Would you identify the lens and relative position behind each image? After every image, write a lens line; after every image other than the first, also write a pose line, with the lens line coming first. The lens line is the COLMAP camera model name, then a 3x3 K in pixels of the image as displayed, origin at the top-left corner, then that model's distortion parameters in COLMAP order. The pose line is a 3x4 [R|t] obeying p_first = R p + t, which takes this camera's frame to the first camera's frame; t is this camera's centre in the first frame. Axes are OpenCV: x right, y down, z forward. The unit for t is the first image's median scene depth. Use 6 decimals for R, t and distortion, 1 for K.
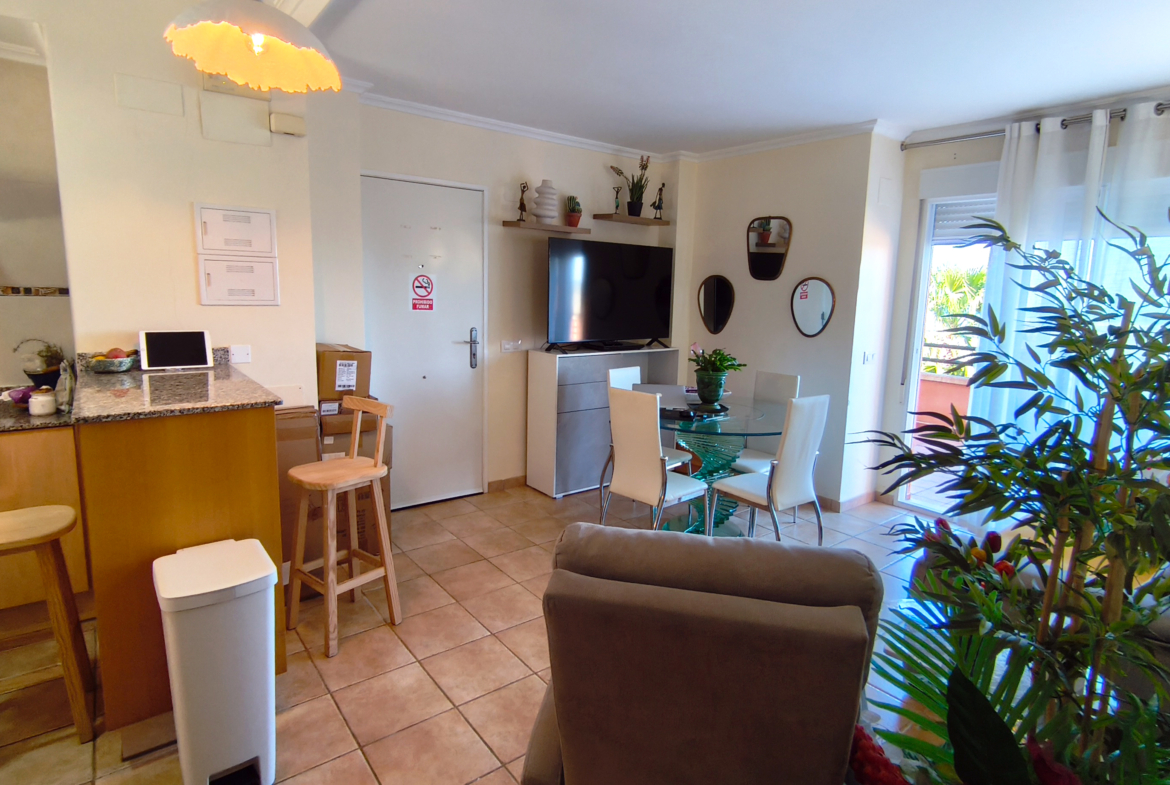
lens RADIAL K [[611.8, 0, 583.1], [0, 611.8, 373.9], [0, 0, 1]] dist [0.007257, -0.002028]
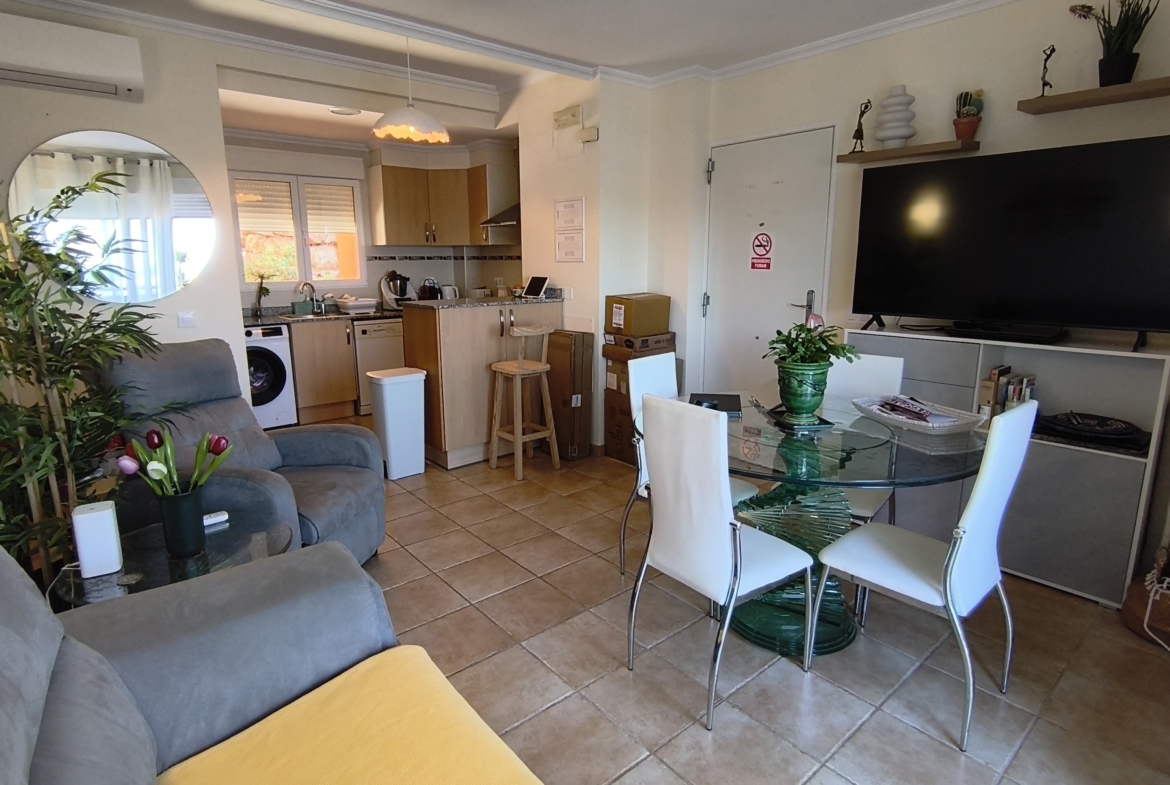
lens RADIAL K [[611.8, 0, 591.2], [0, 611.8, 379.9], [0, 0, 1]] dist [0.007257, -0.002028]
pose [[0.051019, 0.167551, -0.984542, 1.064084], [-0.133326, 0.978145, 0.159554, -0.075414], [0.989758, 0.123125, 0.072243, 1.002462]]
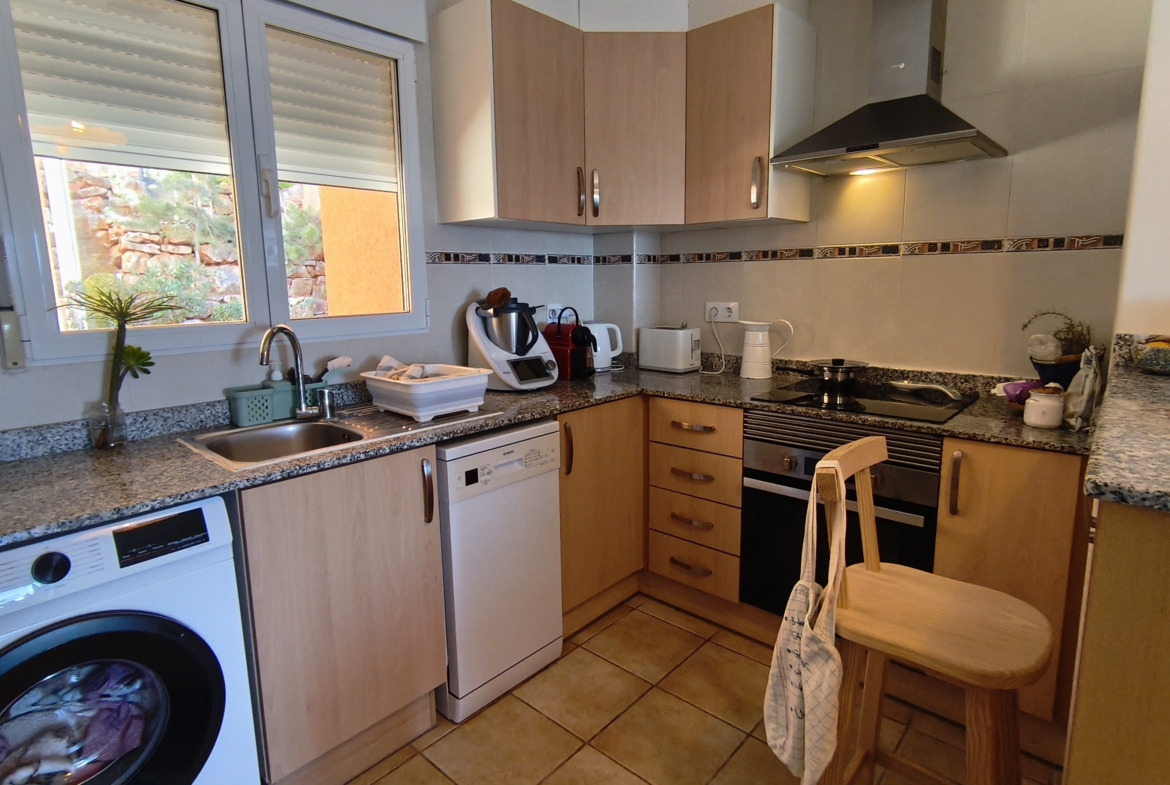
lens RADIAL K [[611.8, 0, 583.5], [0, 611.8, 380.1], [0, 0, 1]] dist [0.007257, -0.002028]
pose [[0.178365, 0.130635, -0.975254, -0.323605], [-0.118368, 0.986799, 0.110533, 0.003224], [0.976819, 0.095724, 0.191474, 0.380794]]
